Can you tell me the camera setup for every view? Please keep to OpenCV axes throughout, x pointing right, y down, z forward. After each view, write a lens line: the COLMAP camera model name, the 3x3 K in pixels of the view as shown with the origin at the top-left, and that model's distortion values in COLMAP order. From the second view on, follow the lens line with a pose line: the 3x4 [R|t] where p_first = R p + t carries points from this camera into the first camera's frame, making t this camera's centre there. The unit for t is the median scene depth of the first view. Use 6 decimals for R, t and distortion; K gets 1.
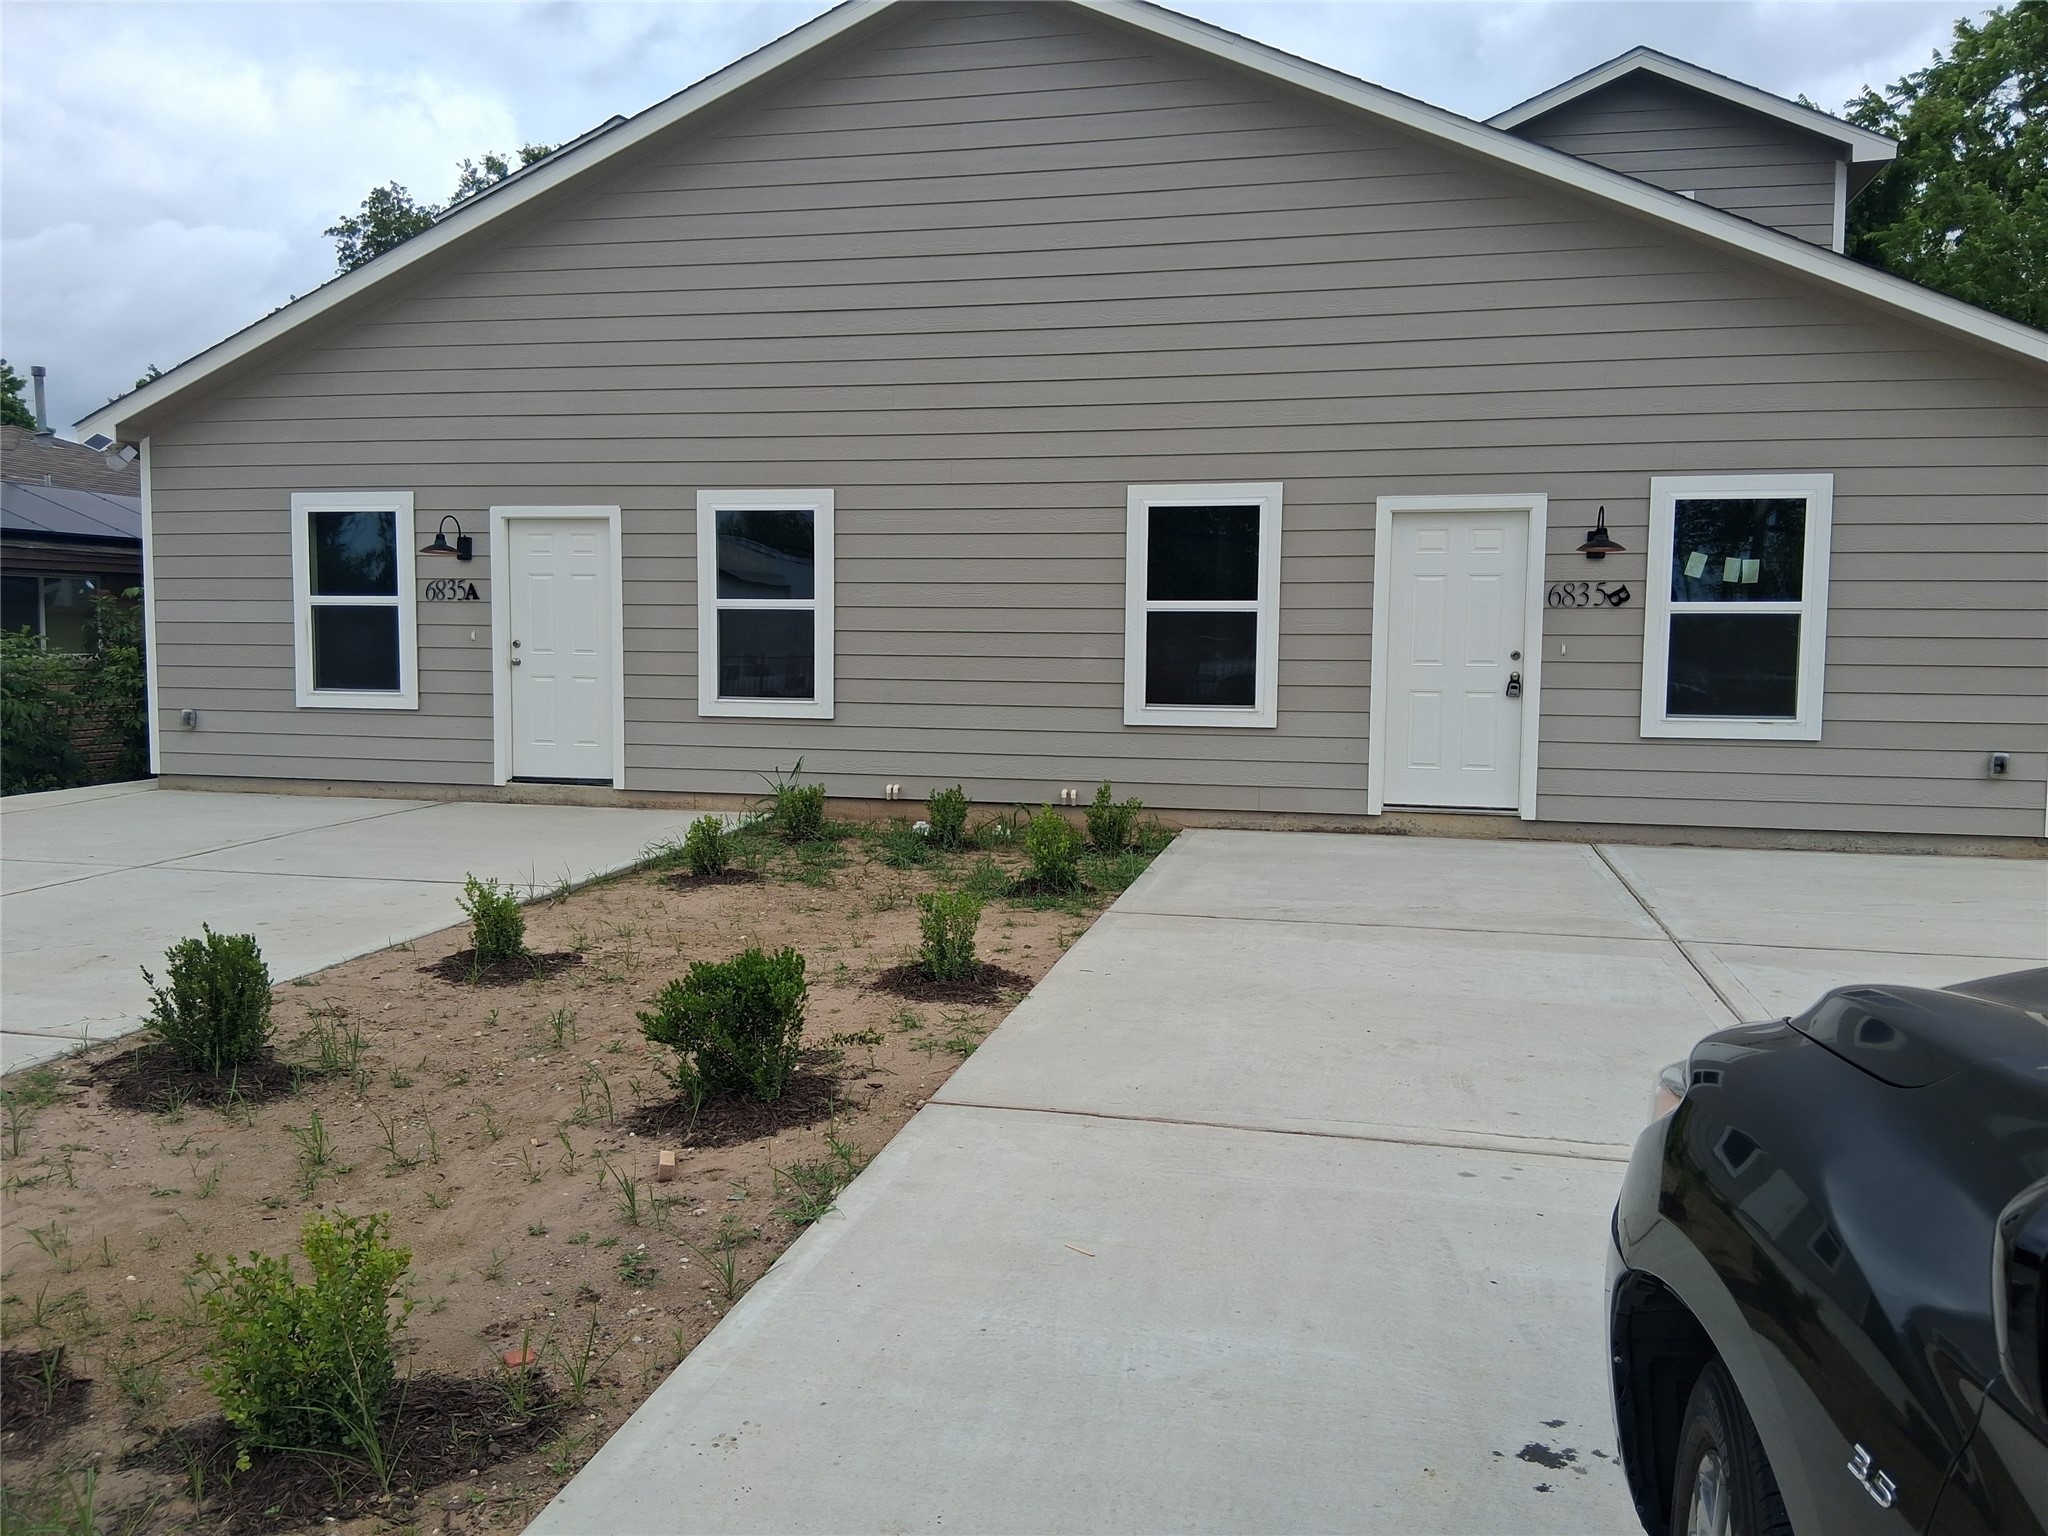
lens RADIAL K [[1557.2, 0, 1028.7], [0, 1557.2, 776.9], [0, 0, 1]] dist [0.135156, -0.252581]
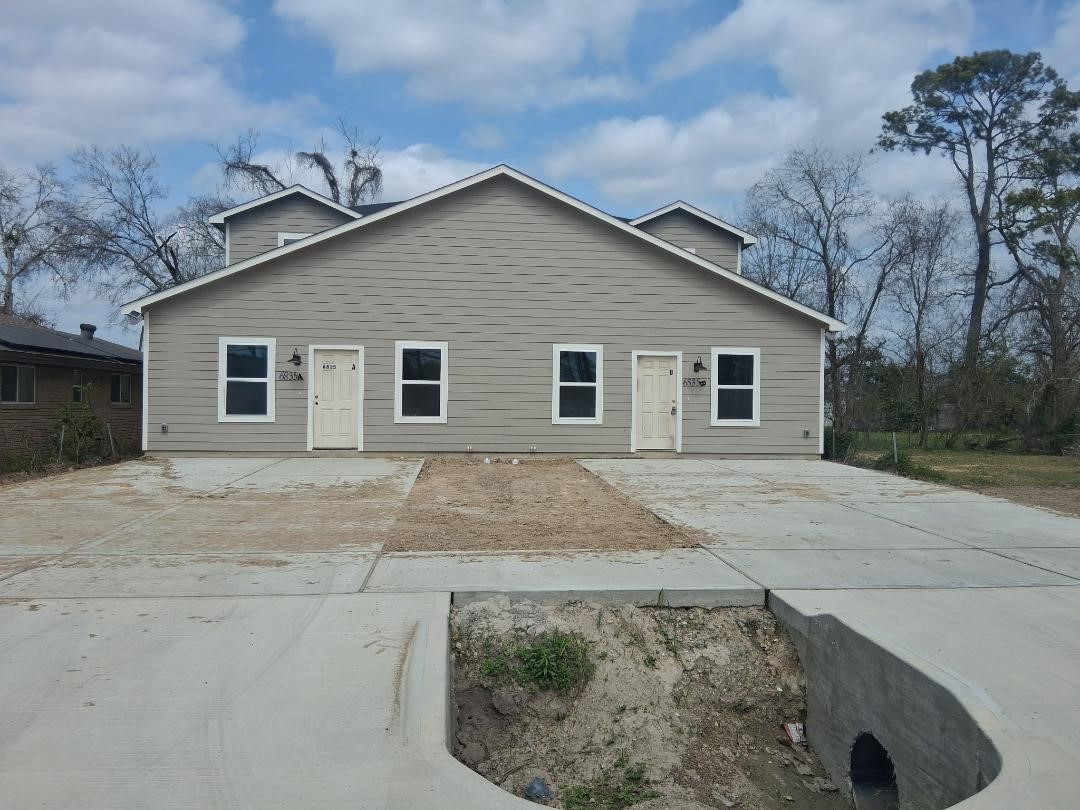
lens RADIAL K [[821.2, 0, 542.5], [0, 821.2, 409.7], [0, 0, 1]] dist [0.135156, -0.252581]
pose [[0.943533, -0.001690, 0.331275, -0.477007], [0.026626, 0.997139, -0.070748, 0.049544], [-0.330208, 0.075573, 0.940878, -0.463669]]
